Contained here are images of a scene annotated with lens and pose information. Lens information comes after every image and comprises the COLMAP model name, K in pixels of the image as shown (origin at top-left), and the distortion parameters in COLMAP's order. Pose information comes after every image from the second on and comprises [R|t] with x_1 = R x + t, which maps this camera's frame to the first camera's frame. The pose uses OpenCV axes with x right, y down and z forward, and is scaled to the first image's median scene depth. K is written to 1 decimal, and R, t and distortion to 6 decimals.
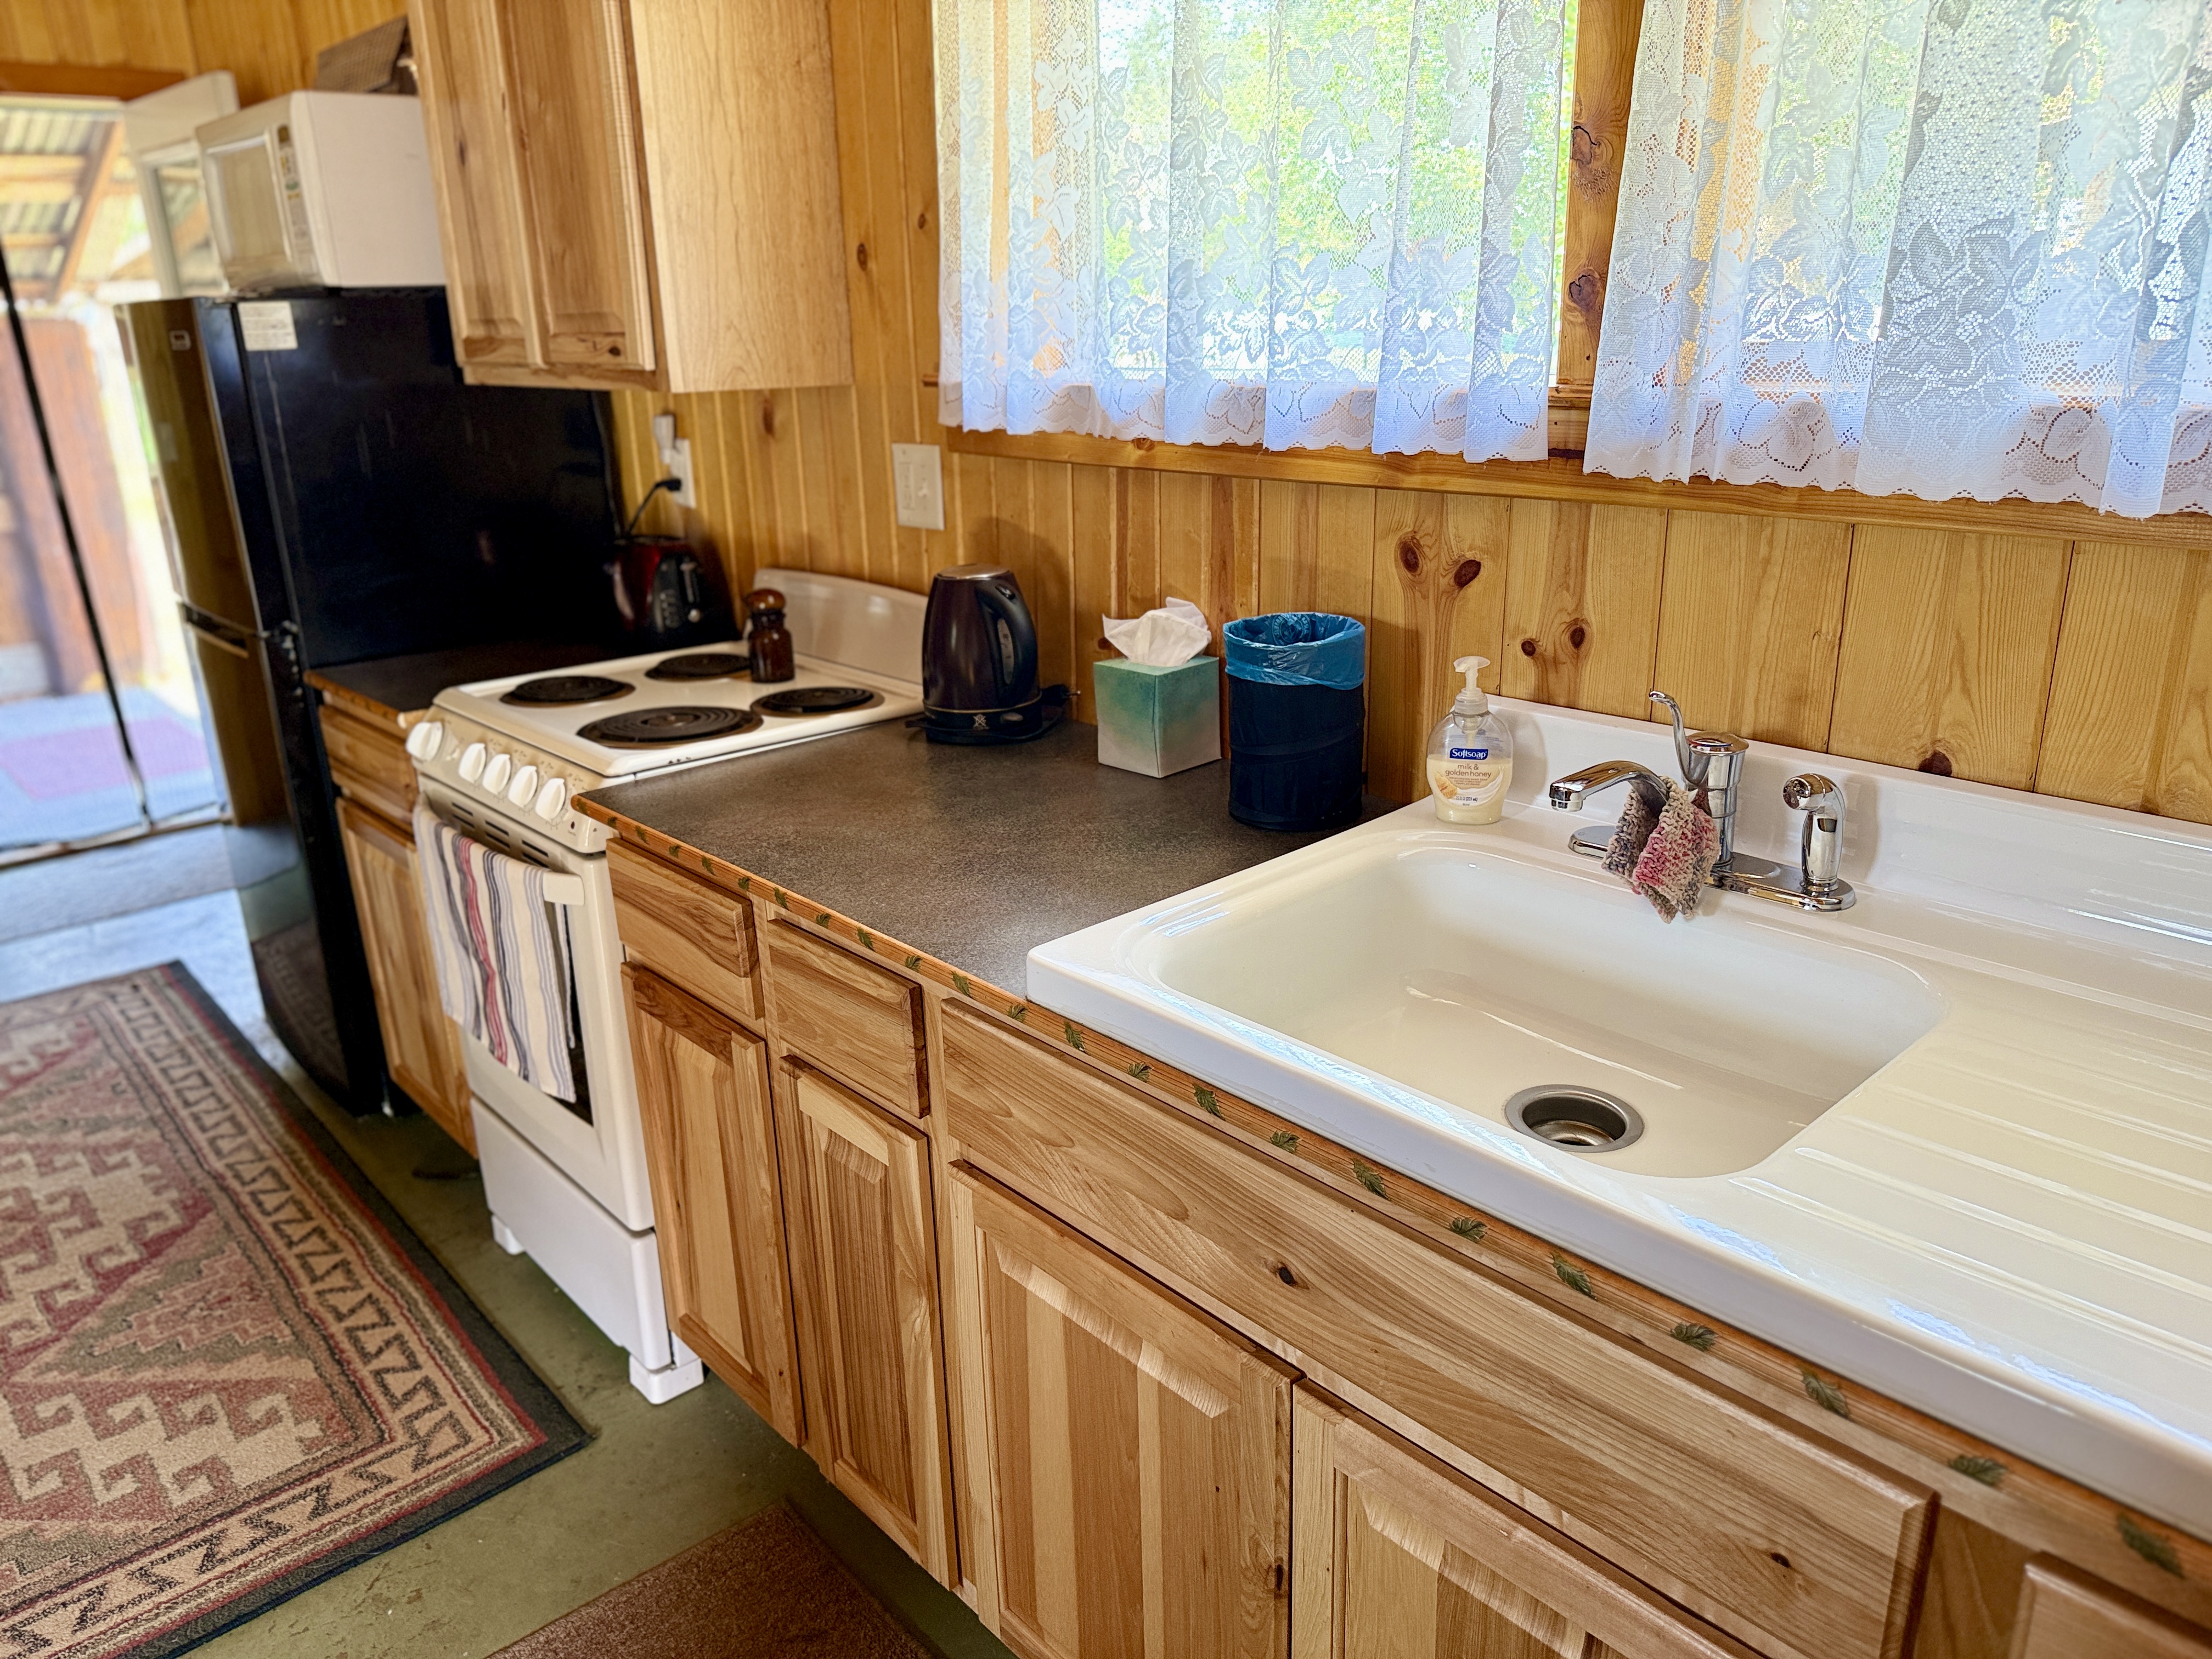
lens RADIAL K [[1550.5, 0, 1074.2], [0, 1550.5, 848.7], [0, 0, 1]] dist [0.055129, -0.068786]
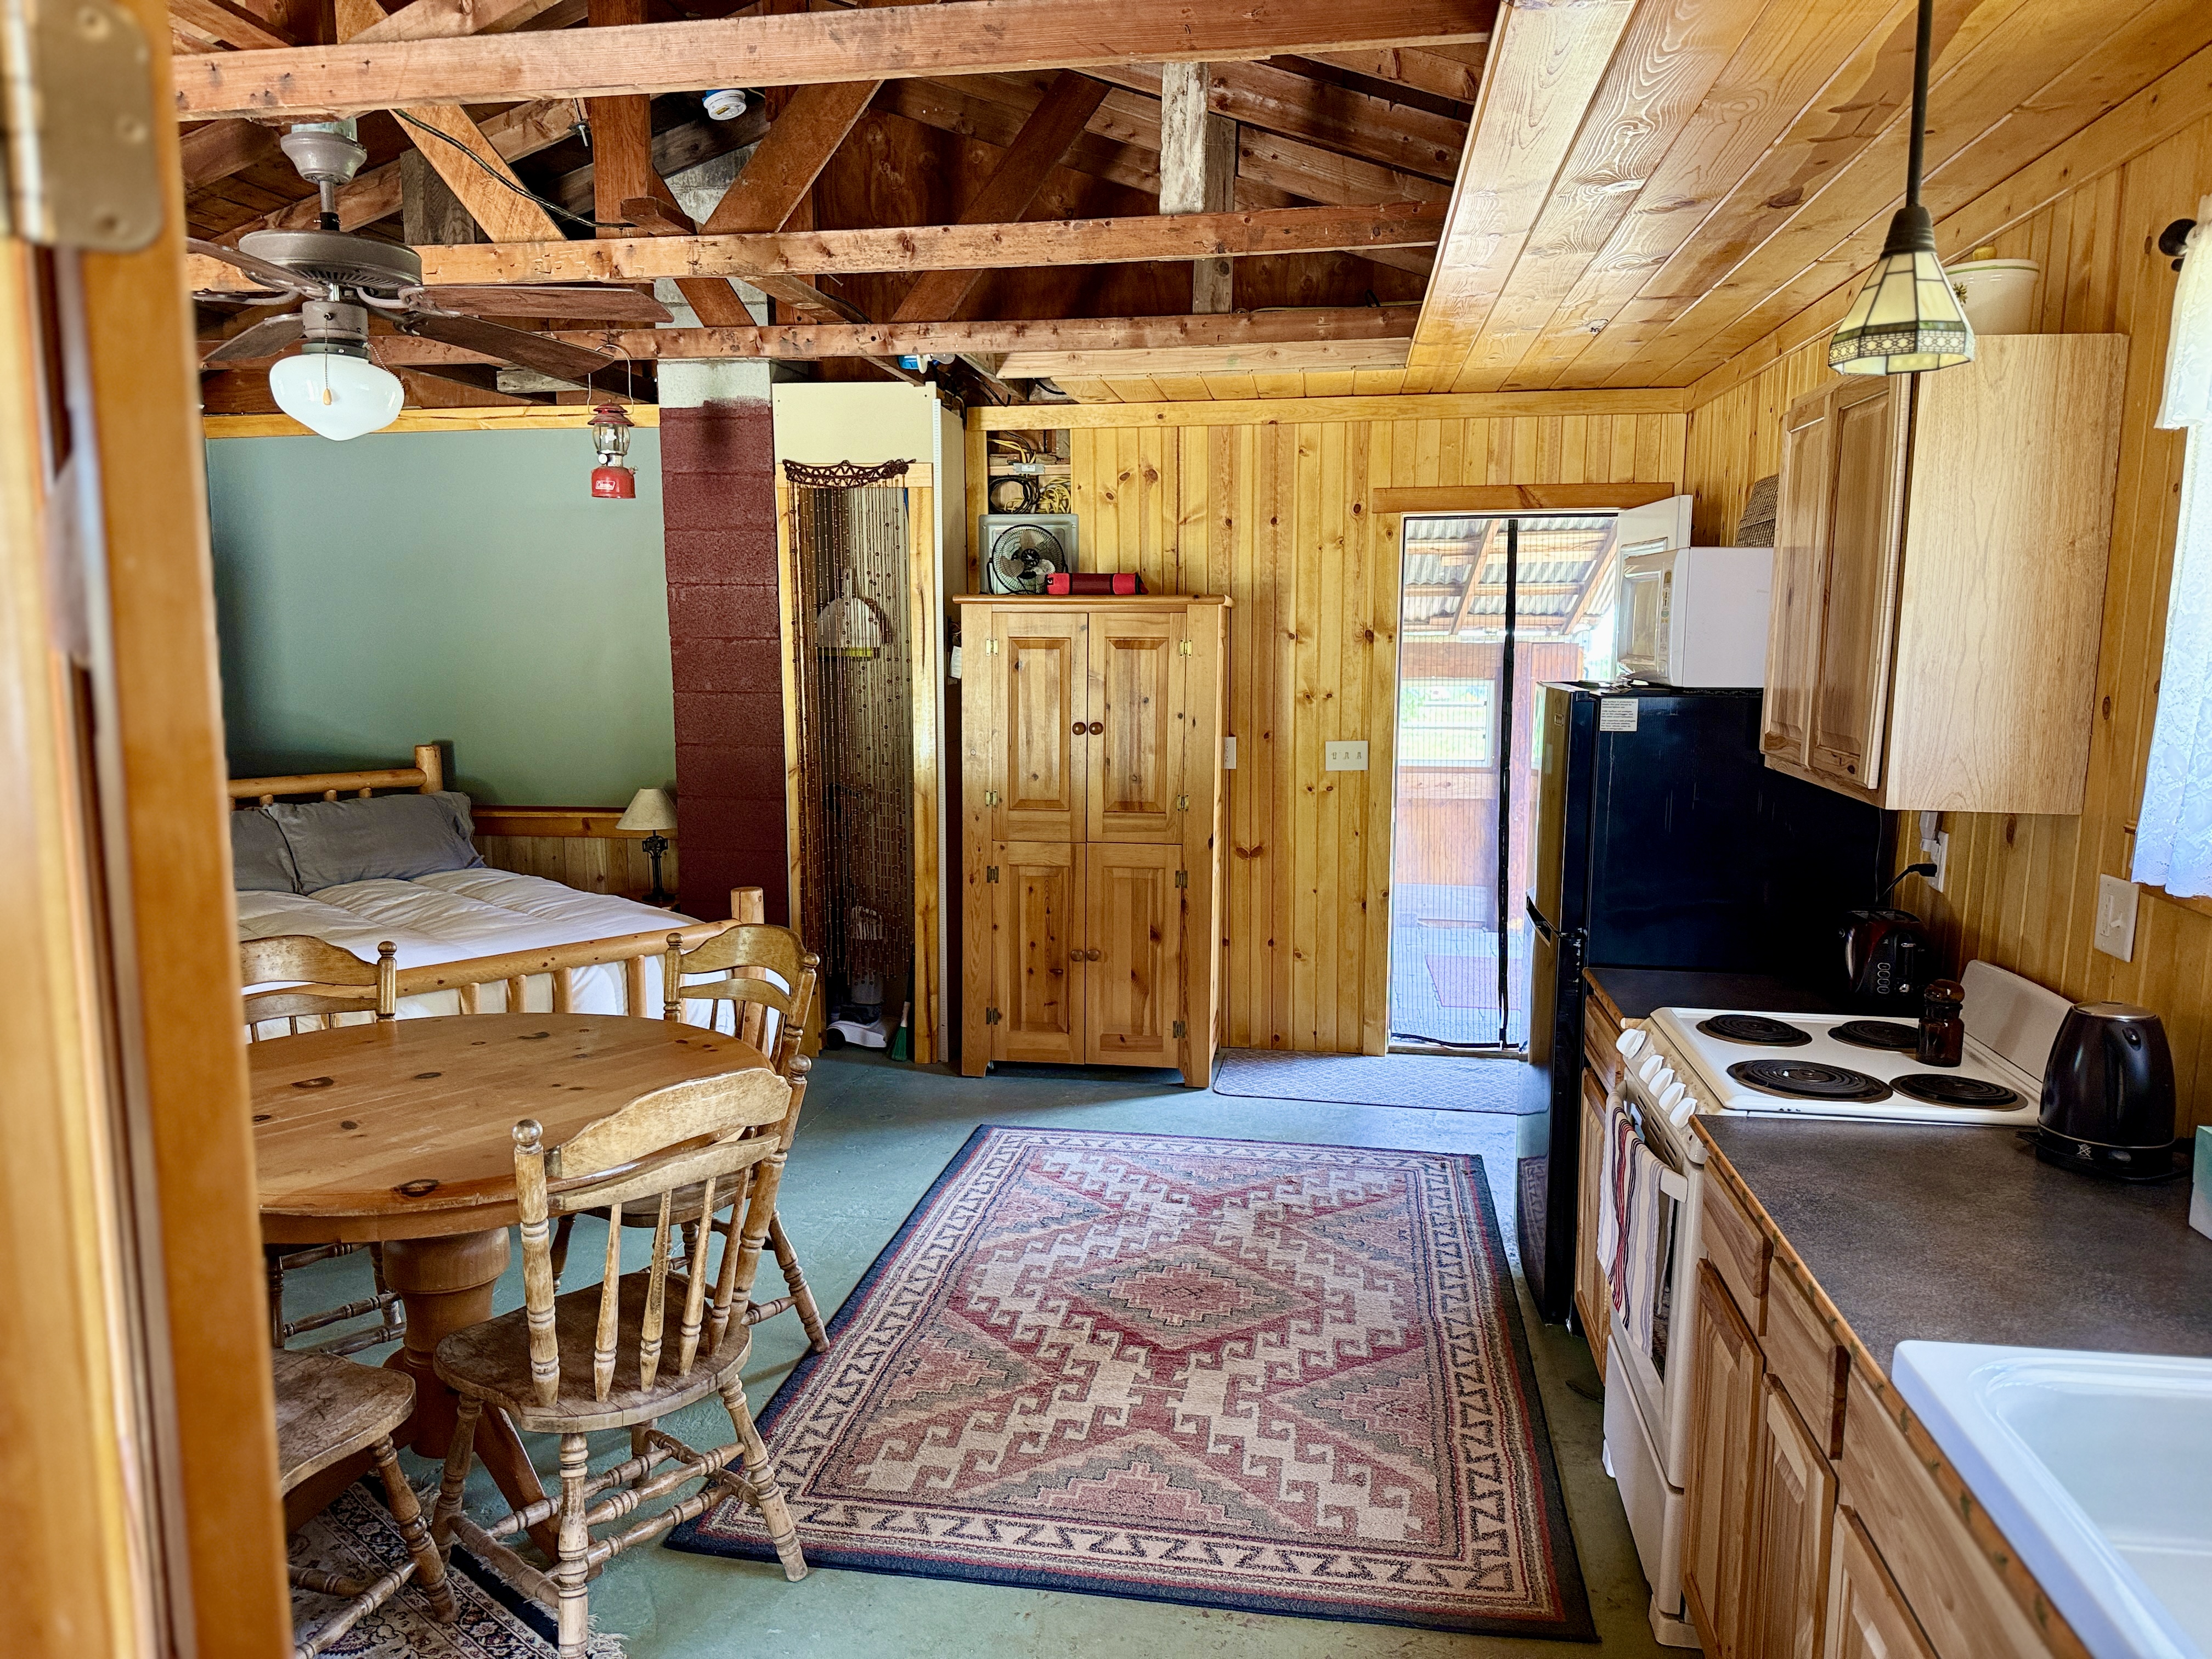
lens RADIAL K [[1550.5, 0, 1099.6], [0, 1550.5, 838.0], [0, 0, 1]] dist [0.055129, -0.068786]
pose [[0.642719, 0.138529, -0.753473, 0.264100], [-0.270361, 0.961250, -0.053890, -0.046229], [0.716811, 0.238346, 0.655266, -0.206789]]
